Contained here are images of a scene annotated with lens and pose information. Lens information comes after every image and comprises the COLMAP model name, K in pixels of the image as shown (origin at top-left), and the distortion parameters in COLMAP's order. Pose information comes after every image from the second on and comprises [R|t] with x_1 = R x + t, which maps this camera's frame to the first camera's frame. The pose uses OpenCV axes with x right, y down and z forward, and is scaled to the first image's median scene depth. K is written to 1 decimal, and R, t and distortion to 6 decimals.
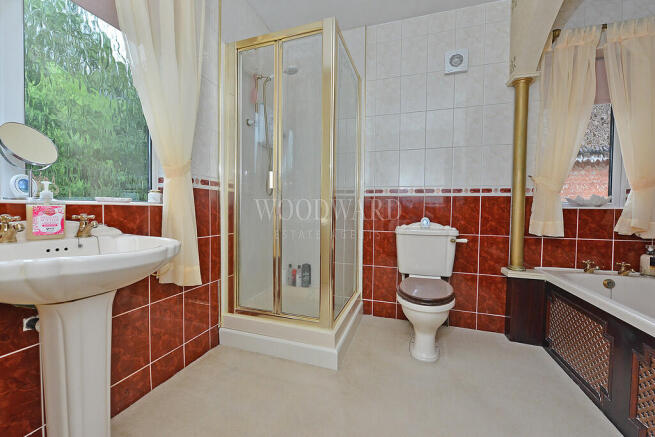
lens RADIAL K [[260.9, 0, 325.5], [0, 260.9, 217.8], [0, 0, 1]] dist [-0.009170, -0.000038]
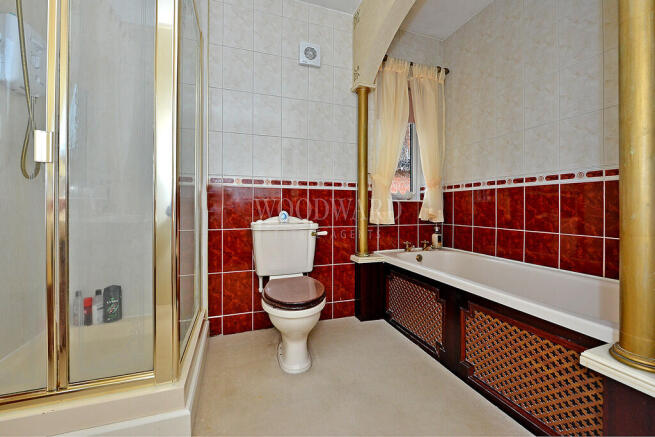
lens RADIAL K [[260.9, 0, 329.9], [0, 260.9, 207.0], [0, 0, 1]] dist [-0.009170, -0.000038]
pose [[0.780634, -0.008433, 0.624932, -0.075136], [0.026487, 0.999457, -0.019600, 0.007996], [-0.624427, 0.031853, 0.780433, 0.204685]]
